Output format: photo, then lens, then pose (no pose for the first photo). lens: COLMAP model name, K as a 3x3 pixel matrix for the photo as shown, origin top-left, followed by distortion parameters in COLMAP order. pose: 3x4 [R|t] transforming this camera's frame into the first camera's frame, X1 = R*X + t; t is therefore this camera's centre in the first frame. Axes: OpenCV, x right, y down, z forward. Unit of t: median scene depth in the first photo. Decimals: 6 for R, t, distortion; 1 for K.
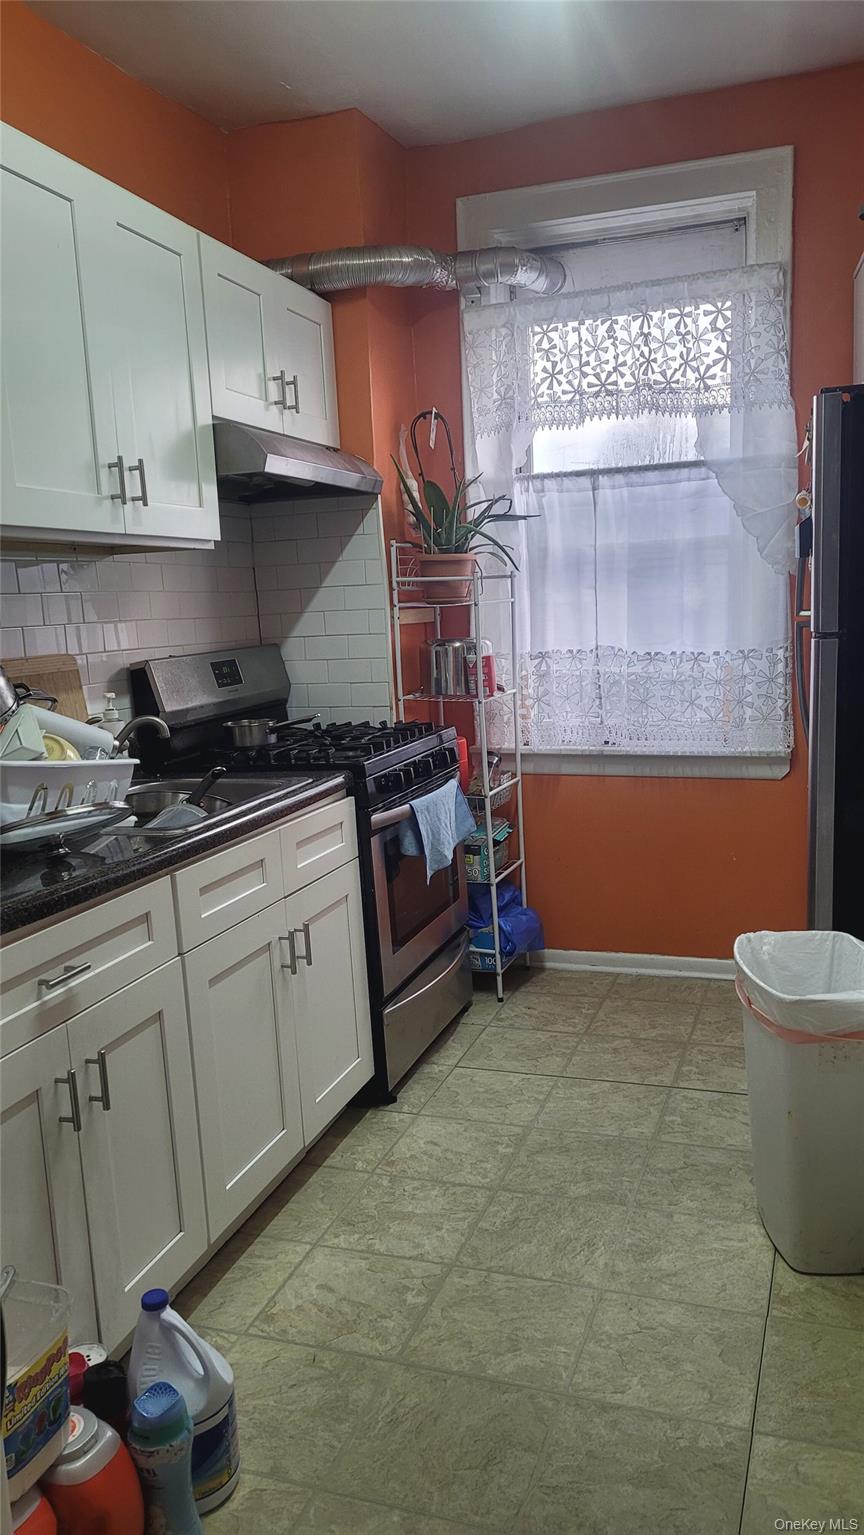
lens RADIAL K [[1141.7, 0, 435.0], [0, 1141.7, 808.6], [0, 0, 1]] dist [0.049382, -0.050316]
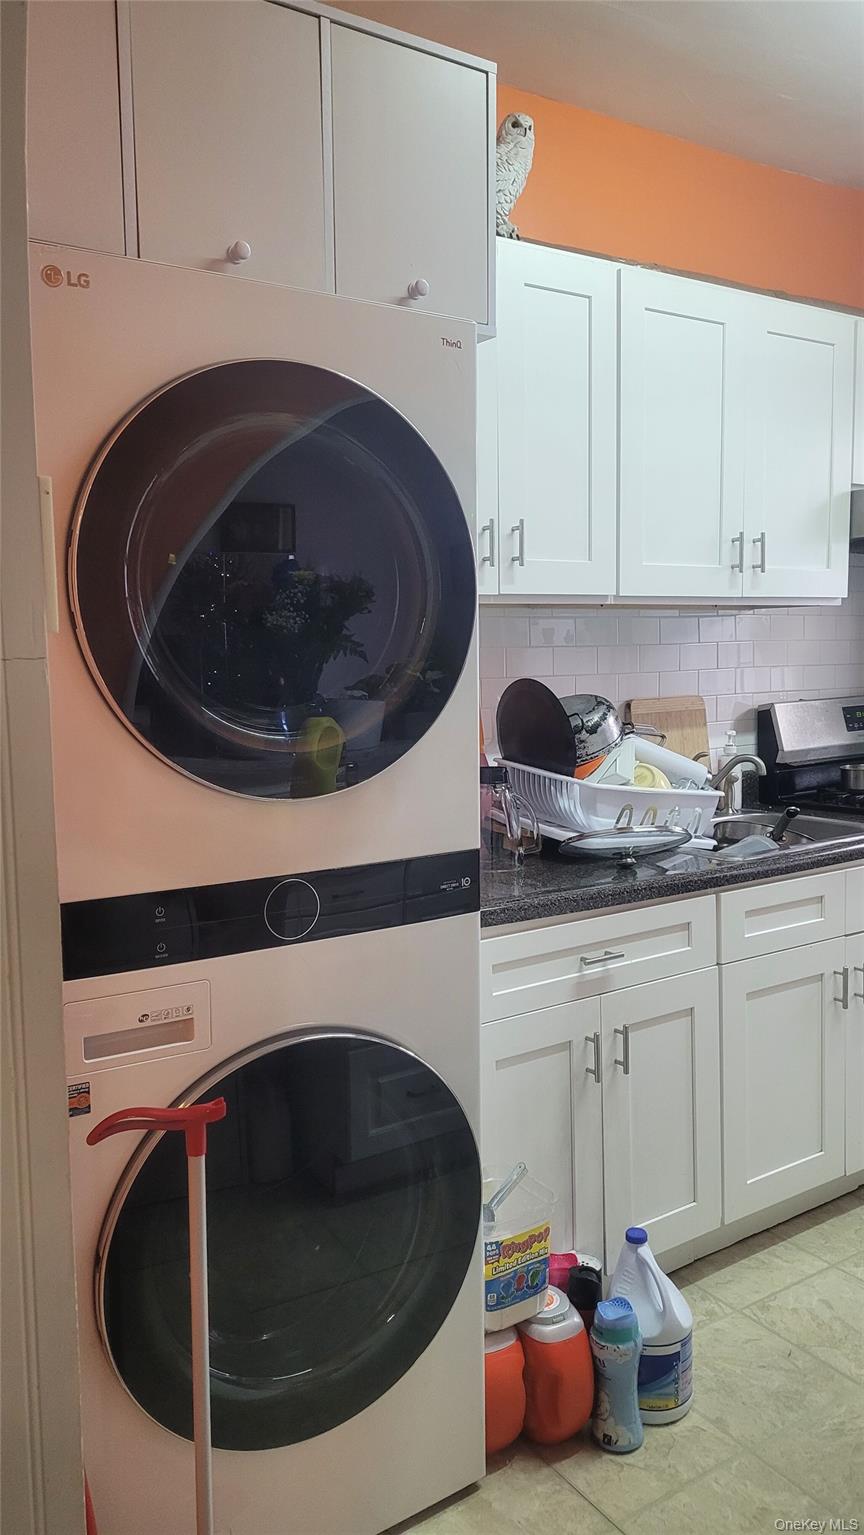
lens RADIAL K [[1141.7, 0, 435.0], [0, 1141.7, 808.6], [0, 0, 1]] dist [0.049382, -0.050316]
pose [[0.799132, 0.117860, -0.589488, 0.212463], [-0.126440, 0.991611, 0.026852, -0.023550], [0.587708, 0.053076, 0.807331, -0.112317]]
